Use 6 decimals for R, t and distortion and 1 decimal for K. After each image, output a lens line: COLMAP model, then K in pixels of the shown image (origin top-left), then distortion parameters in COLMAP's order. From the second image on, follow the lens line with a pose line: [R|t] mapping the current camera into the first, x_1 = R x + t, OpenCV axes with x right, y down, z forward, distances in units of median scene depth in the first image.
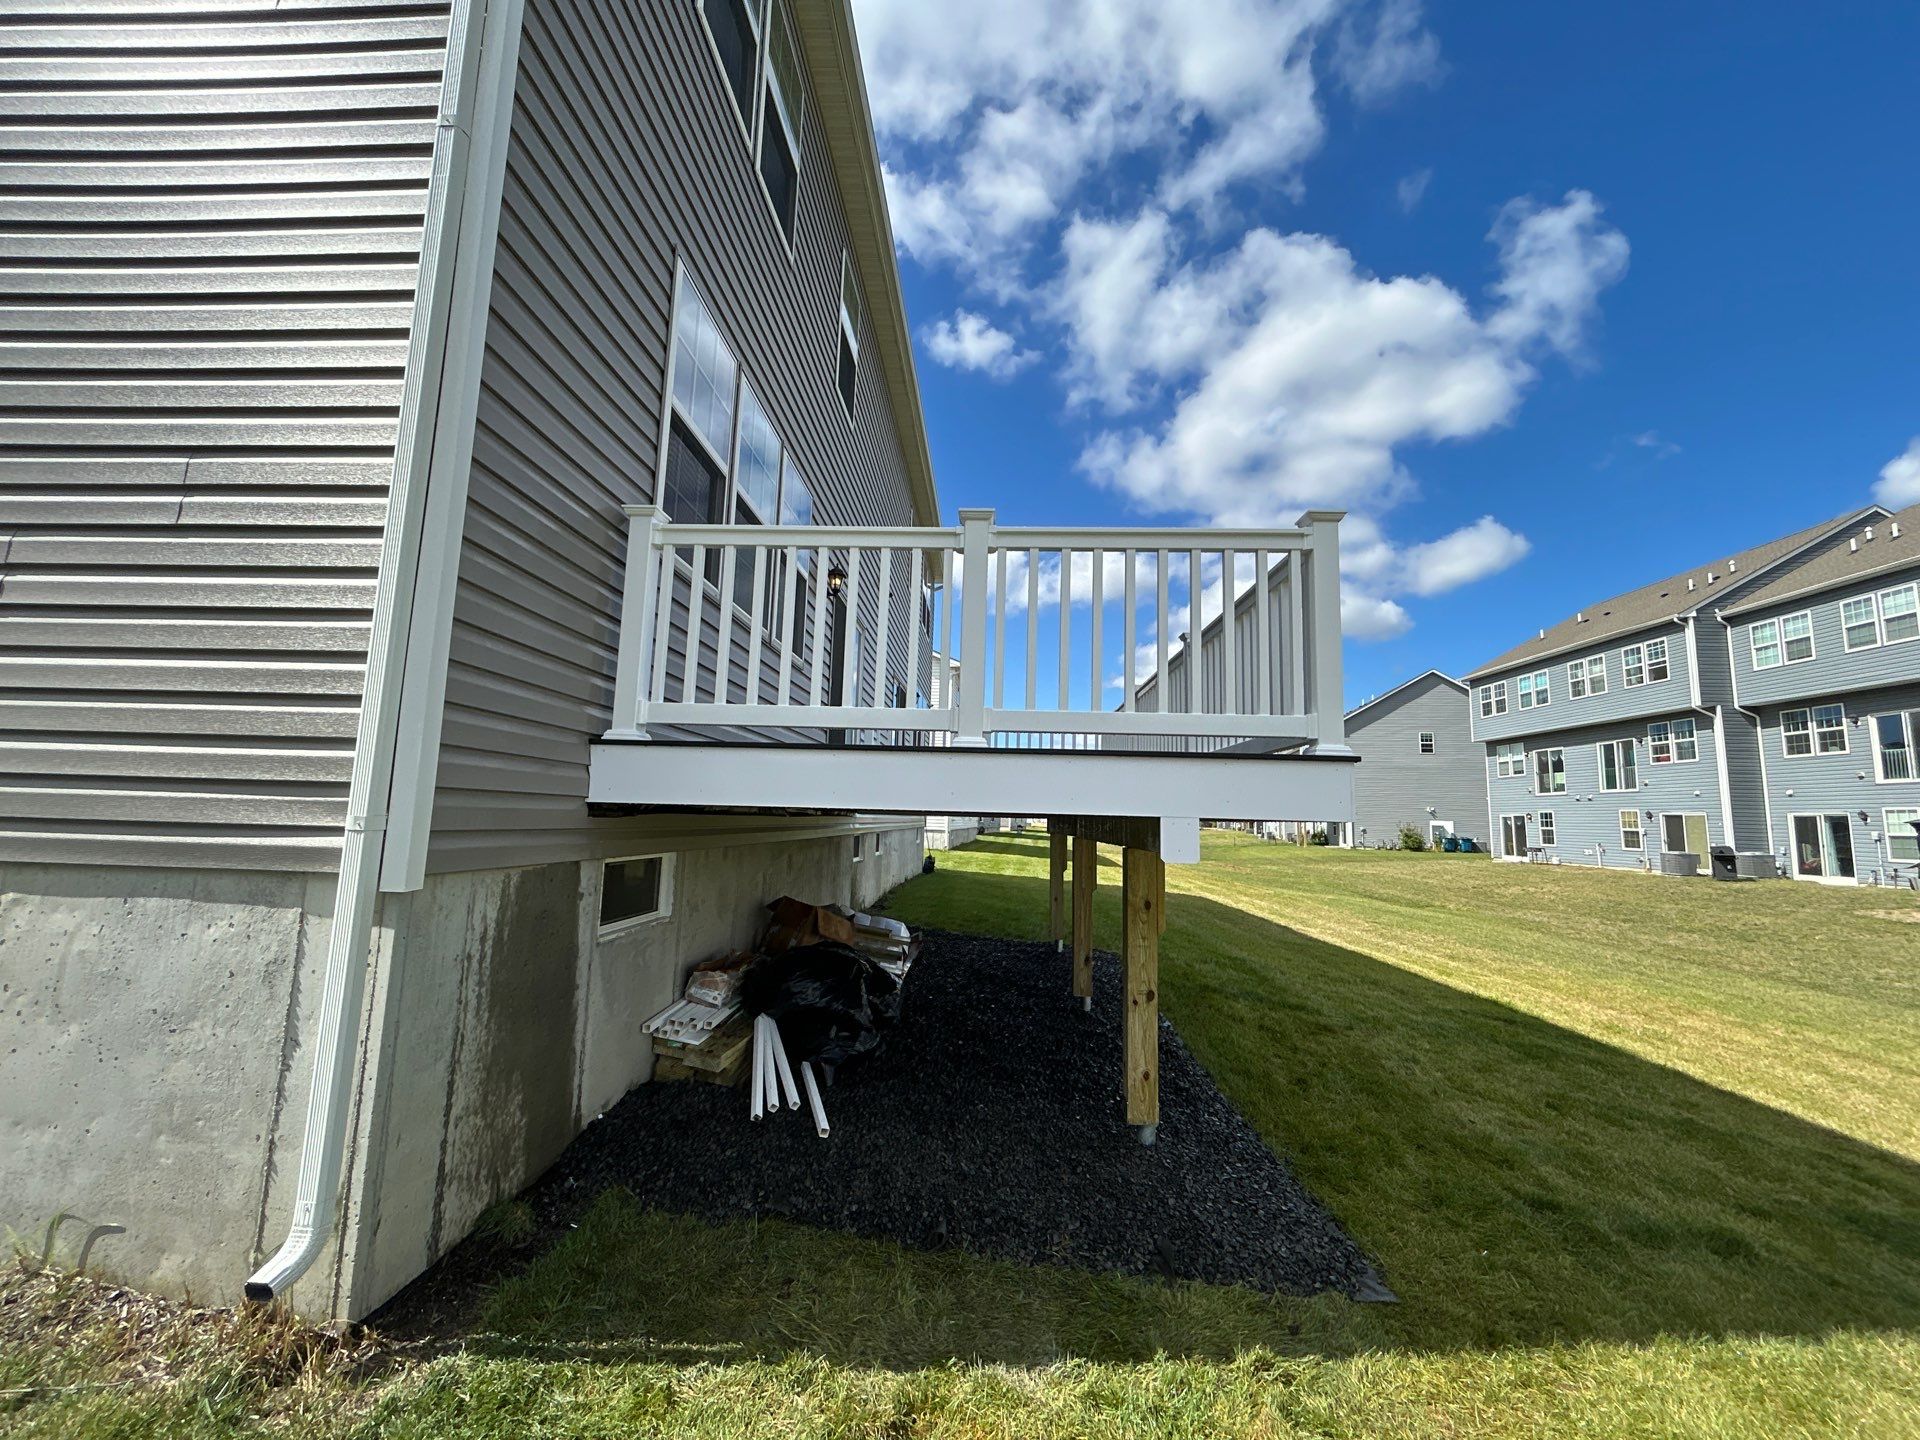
lens RADIAL K [[774.0, 0, 957.3], [0, 774.0, 718.9], [0, 0, 1]] dist [0.000854, -0.001141]
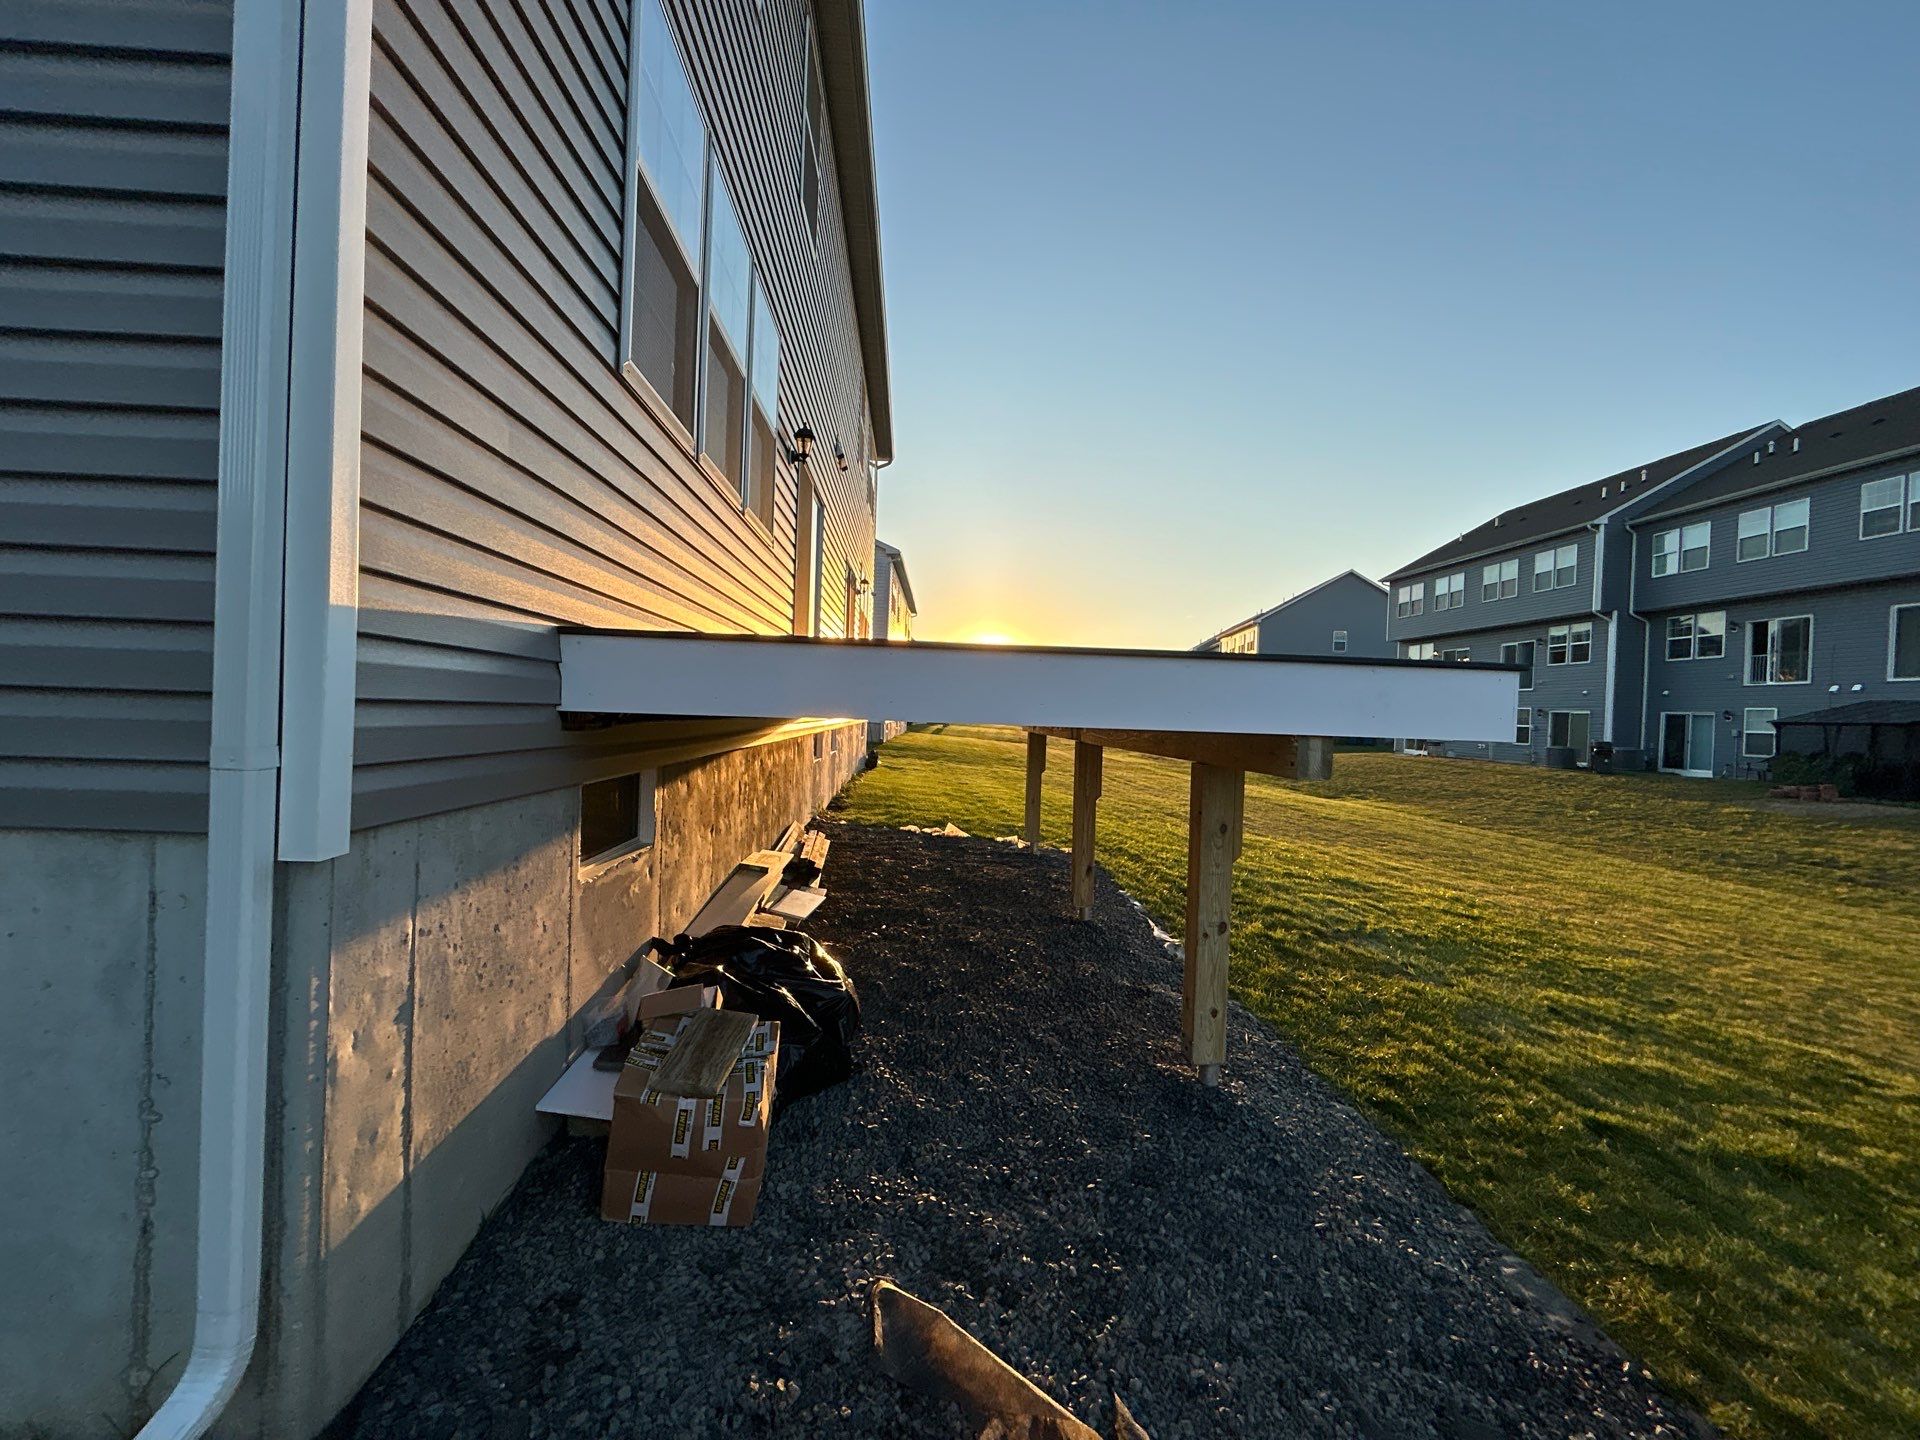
lens RADIAL K [[774.0, 0, 957.3], [0, 774.0, 718.9], [0, 0, 1]] dist [0.000854, -0.001141]
pose [[0.994888, 0.005600, 0.100831, -0.144218], [-0.019642, 0.990123, 0.138820, 0.002708], [-0.099057, -0.140091, 0.985171, 0.187706]]
